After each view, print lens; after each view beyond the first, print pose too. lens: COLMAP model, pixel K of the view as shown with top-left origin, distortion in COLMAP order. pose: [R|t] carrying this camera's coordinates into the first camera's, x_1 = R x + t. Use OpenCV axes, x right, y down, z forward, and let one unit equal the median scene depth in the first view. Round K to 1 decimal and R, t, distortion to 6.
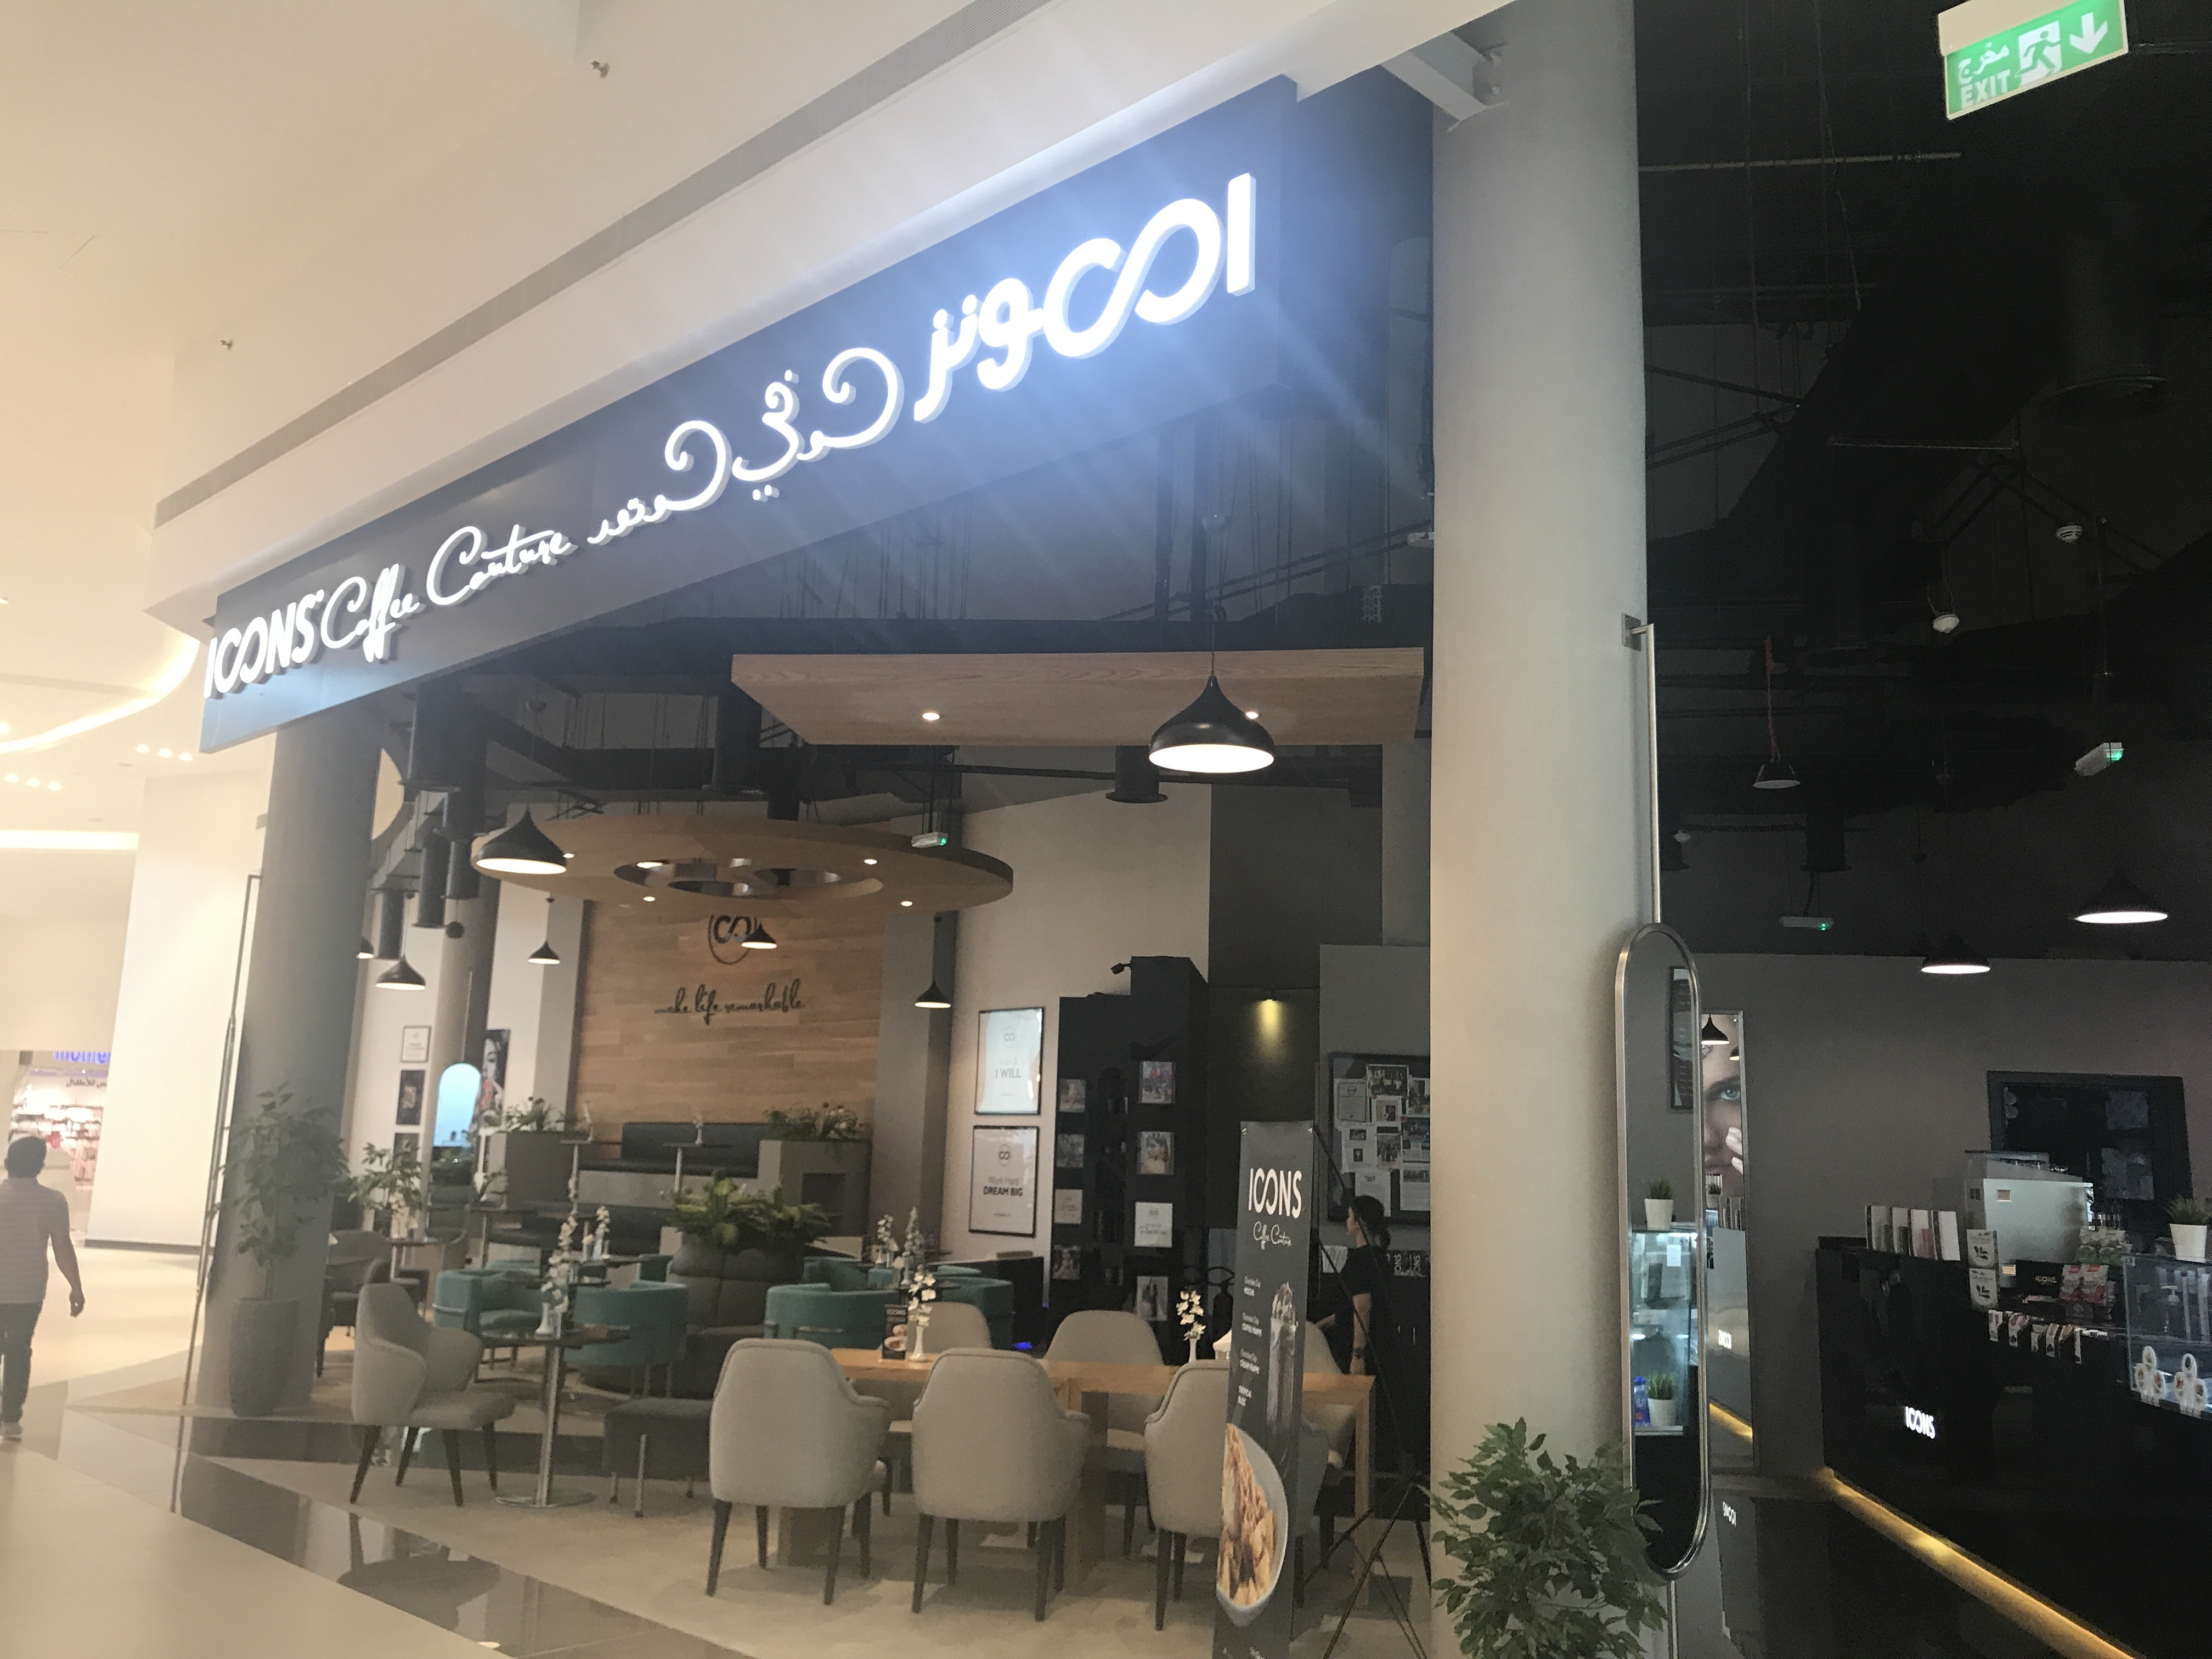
lens RADIAL K [[1806.0, 0, 1105.9], [0, 1806.0, 812.8], [0, 0, 1]] dist [0.053005, -0.058556]
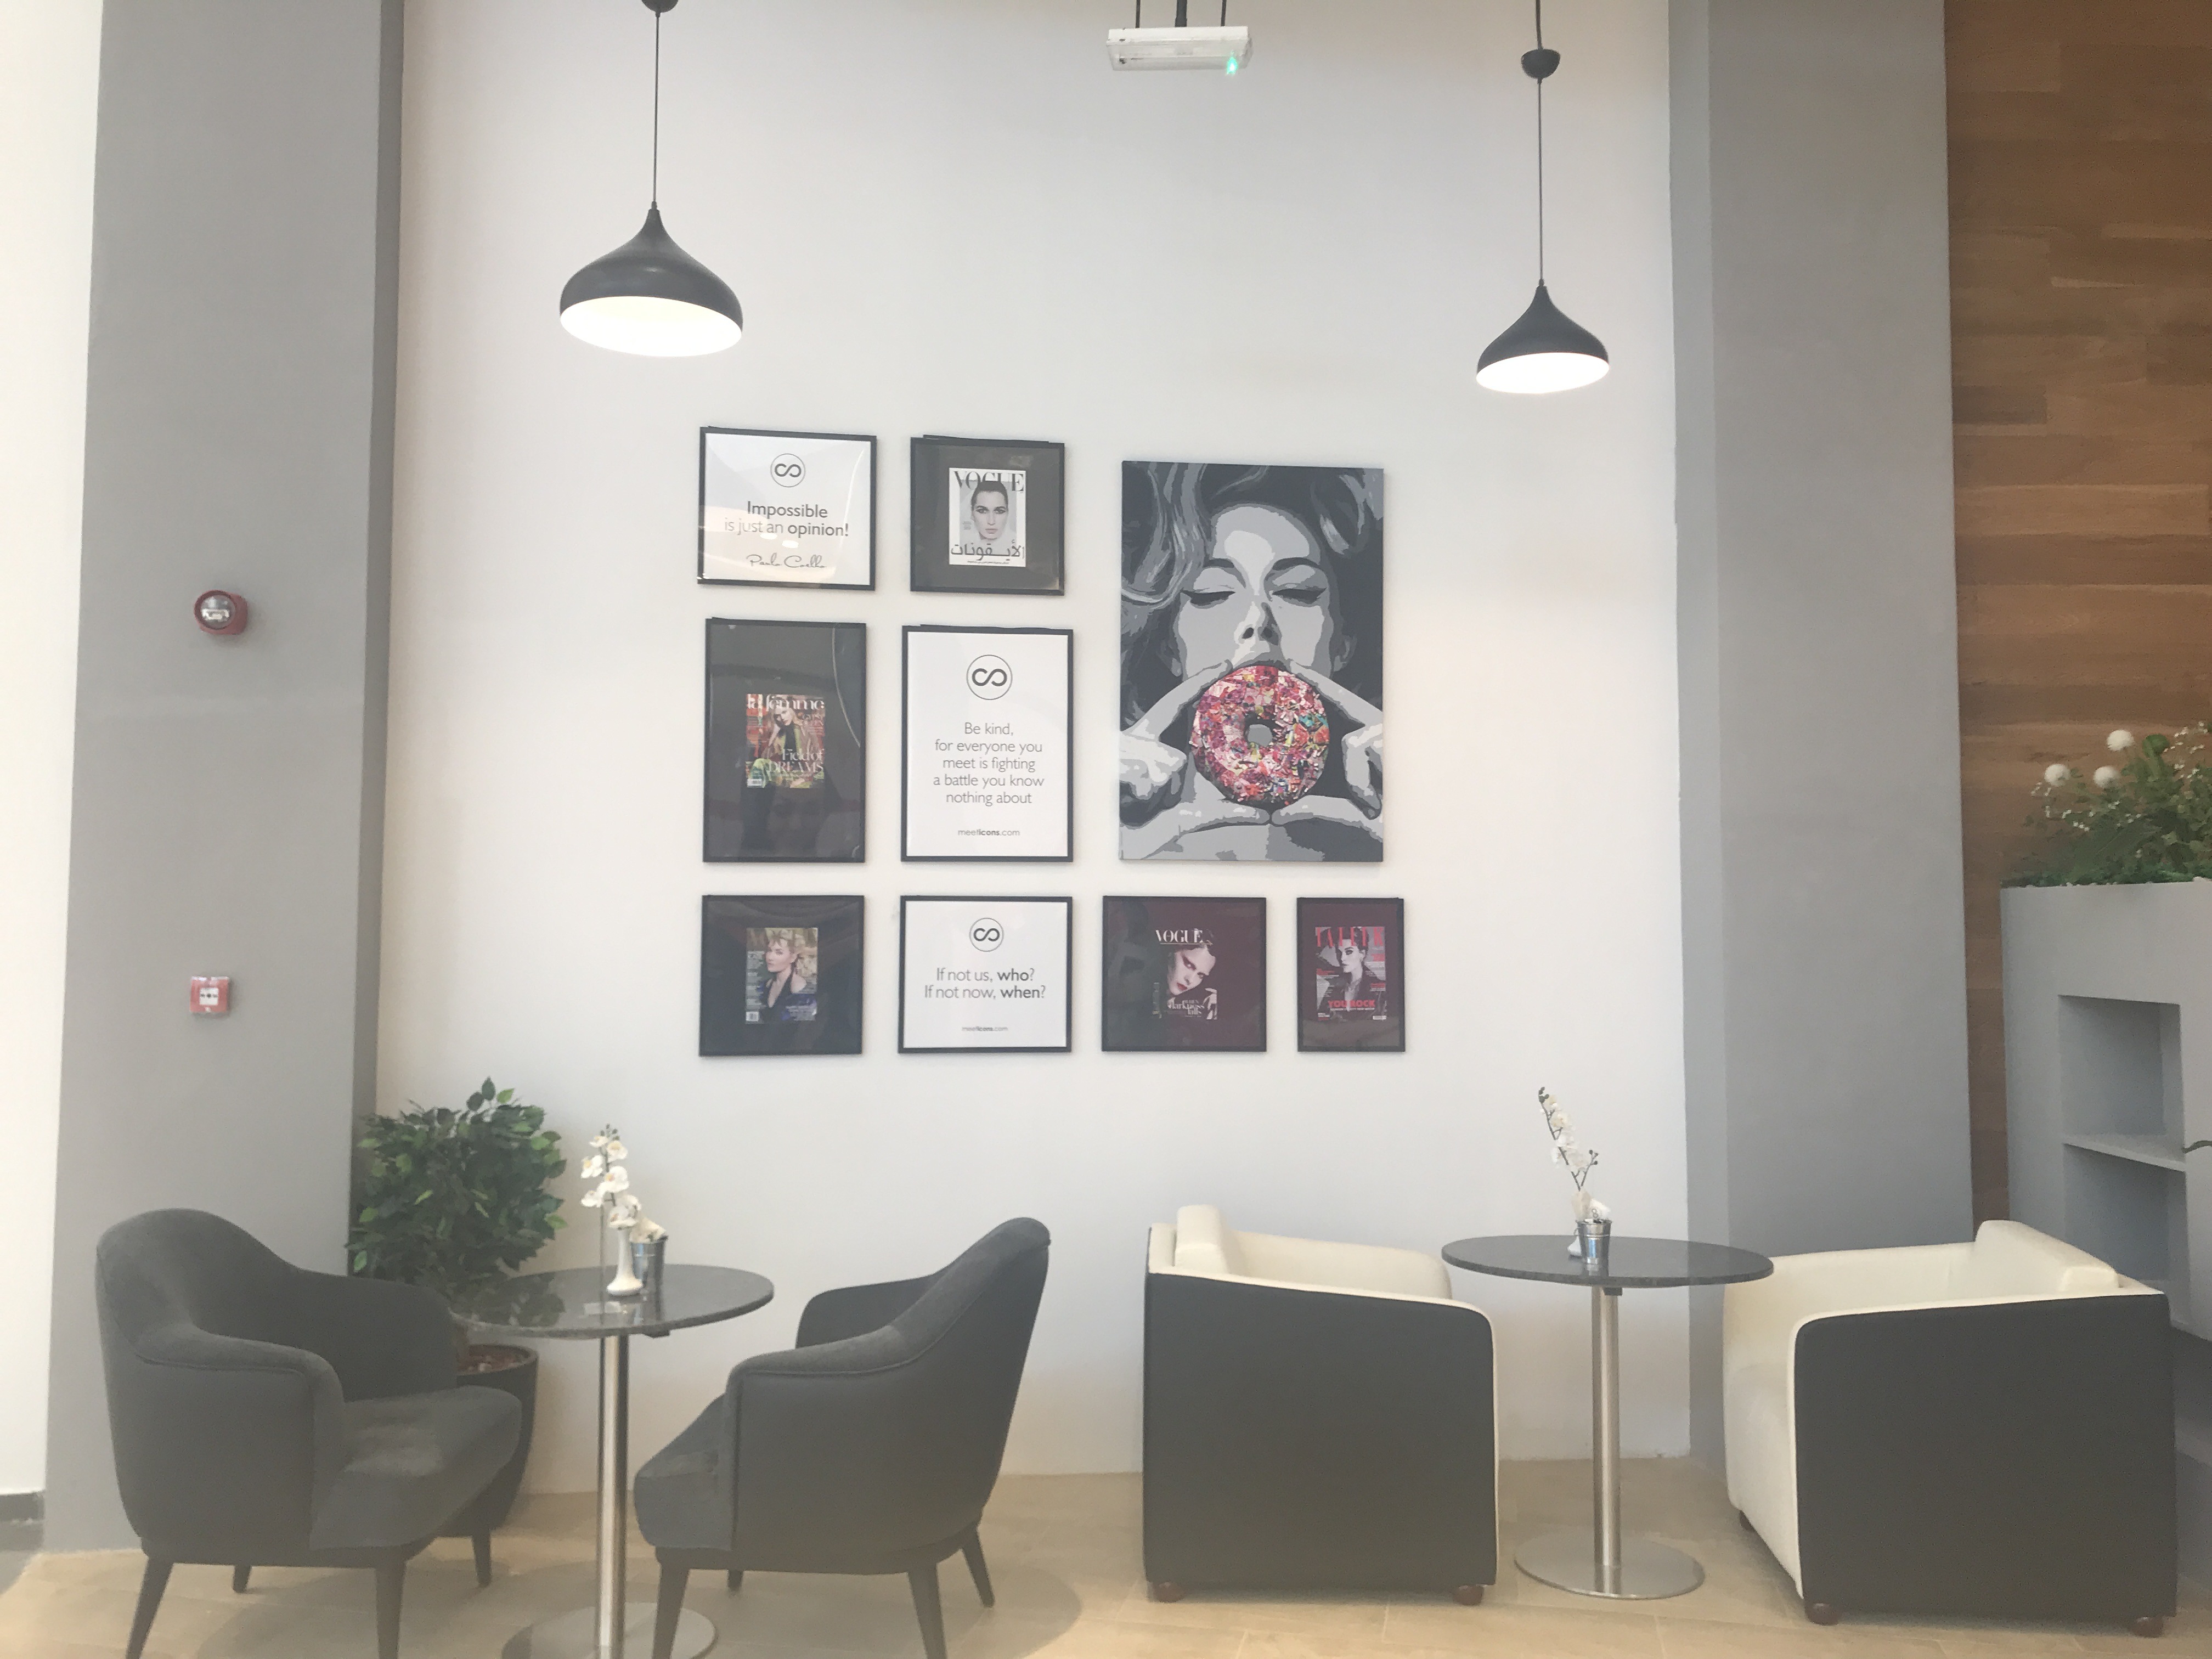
lens RADIAL K [[1806.0, 0, 1082.6], [0, 1806.0, 827.1], [0, 0, 1]] dist [0.053005, -0.058556]
pose [[0.777418, 0.007350, 0.628941, -1.363073], [-0.094109, 0.990035, 0.104755, 0.384897], [-0.621904, -0.140628, 0.770363, 2.203982]]
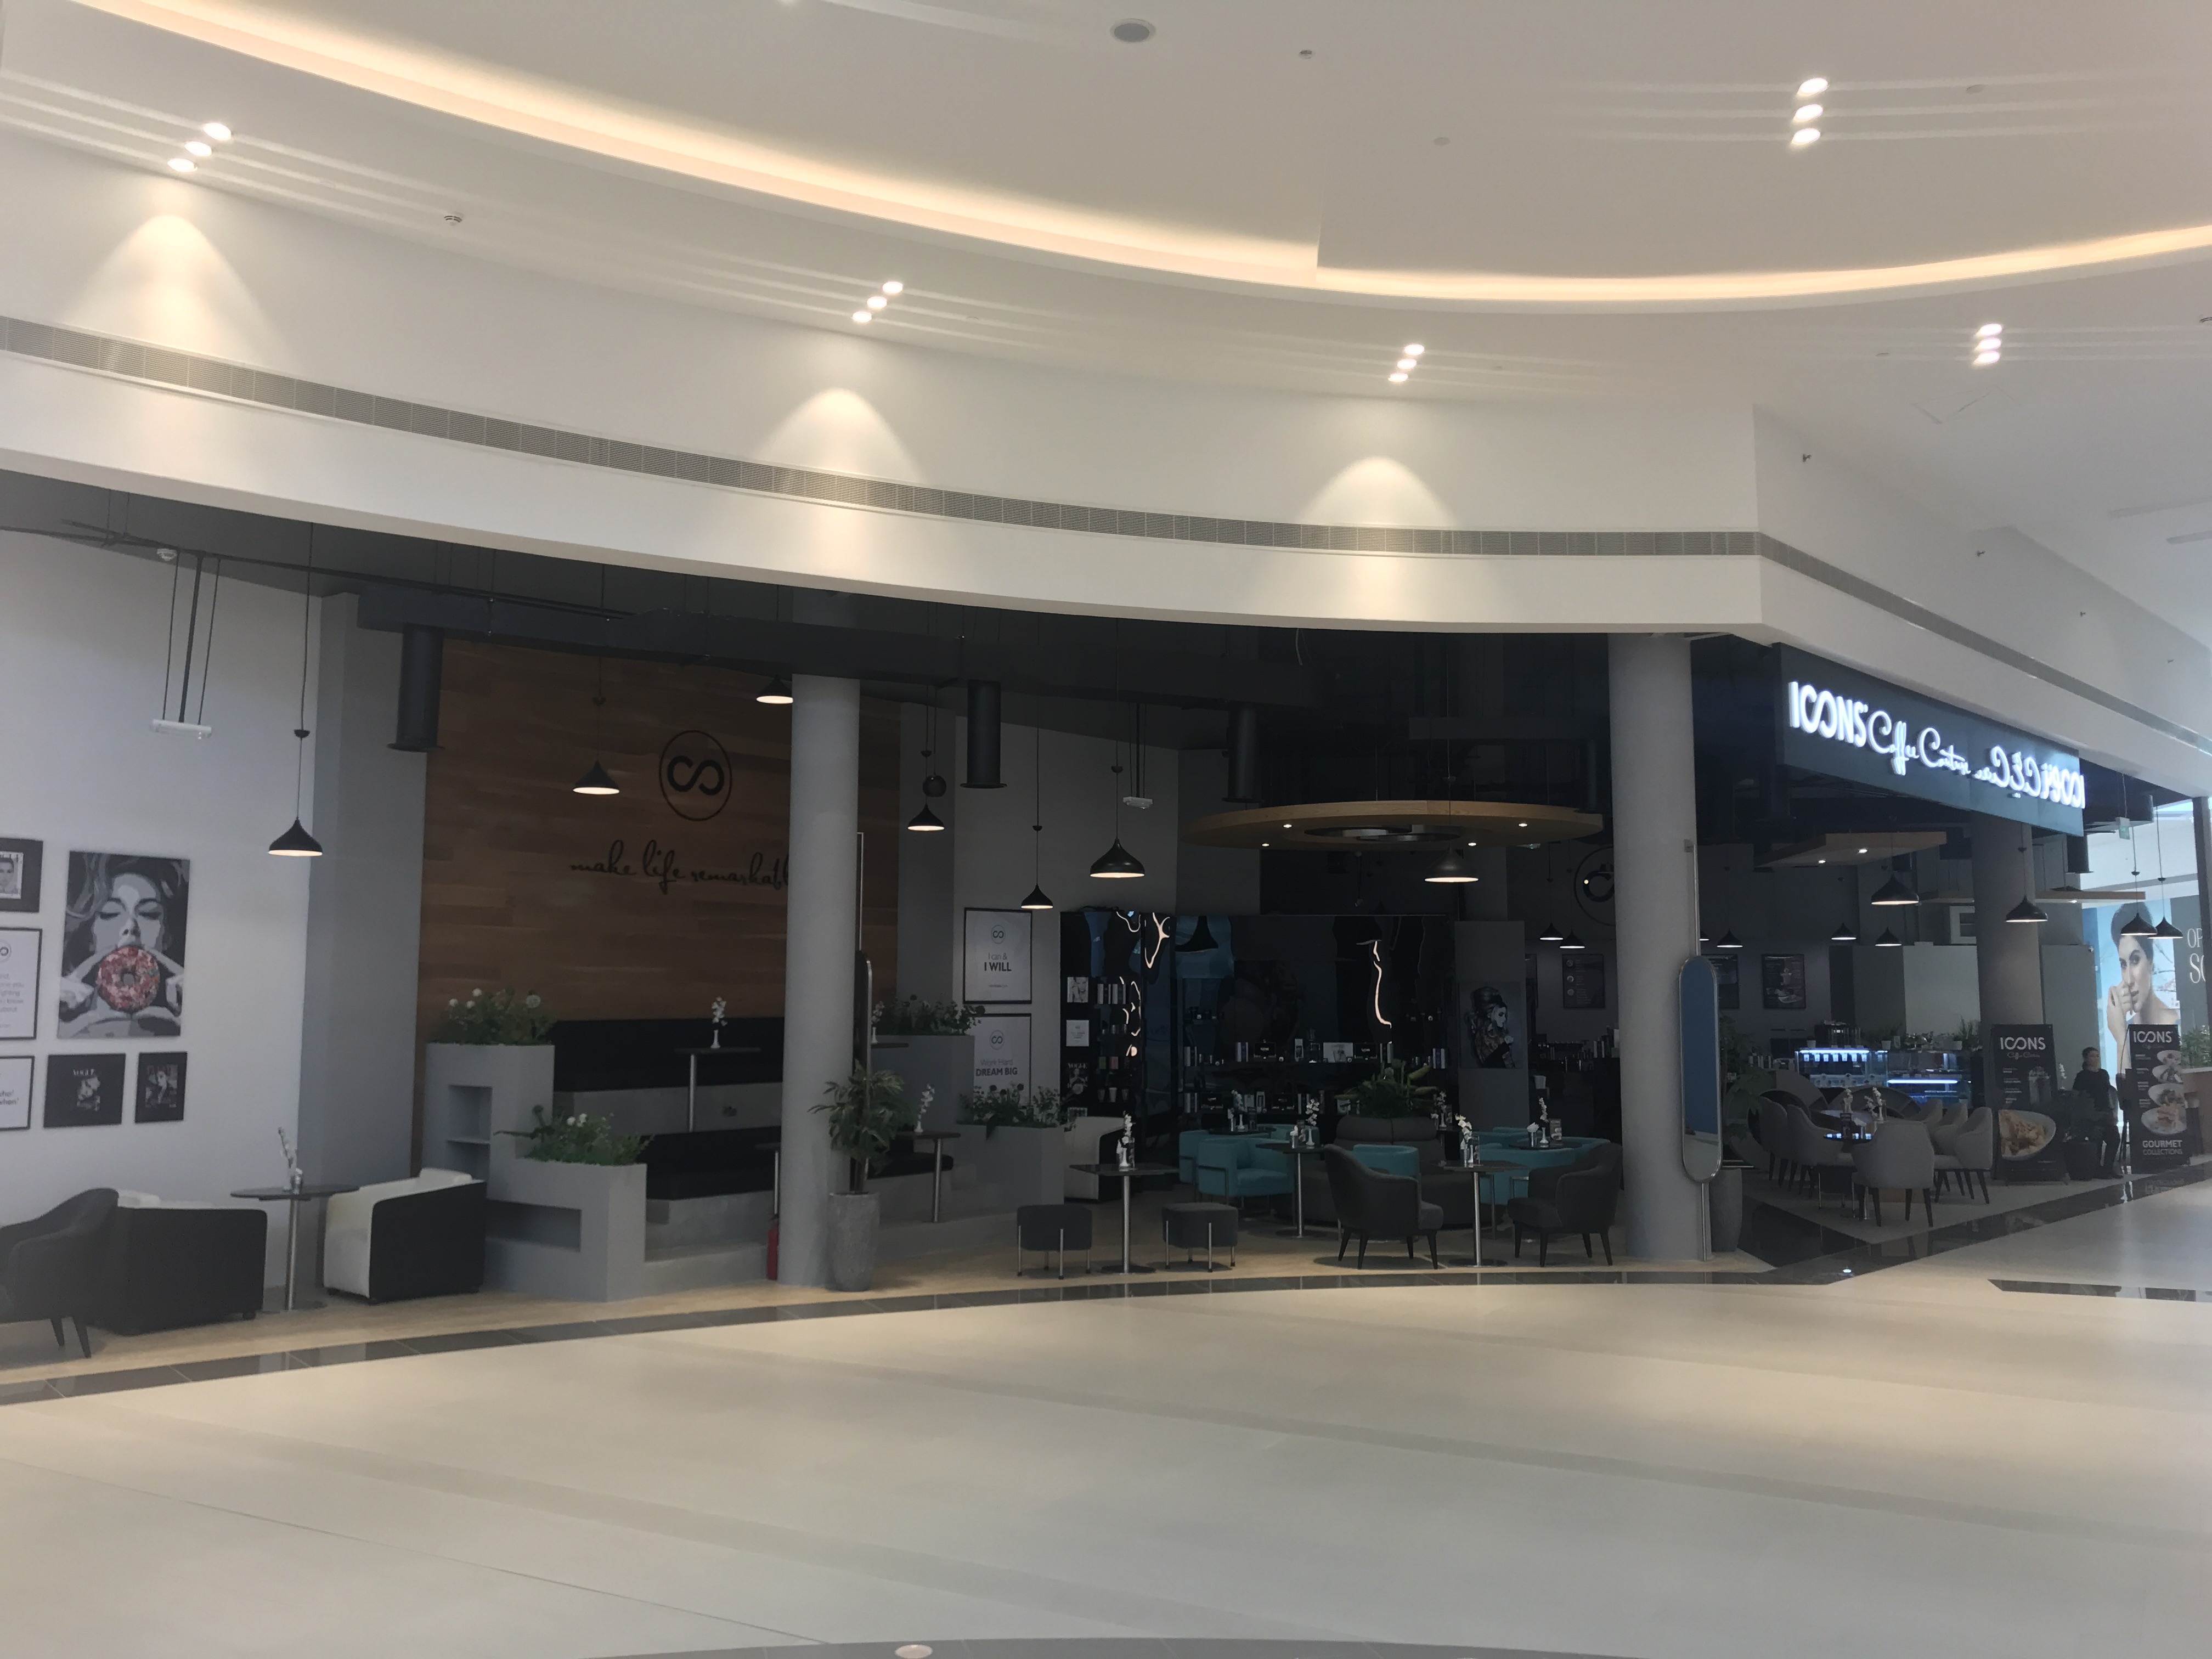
lens RADIAL K [[1806.0, 0, 1102.4], [0, 1806.0, 819.3], [0, 0, 1]] dist [0.053005, -0.058556]
pose [[-0.024743, 0.073062, 0.997020, -2.356222], [-0.185404, 0.979688, -0.076393, 0.259801], [-0.982351, -0.186742, -0.010694, 1.955053]]
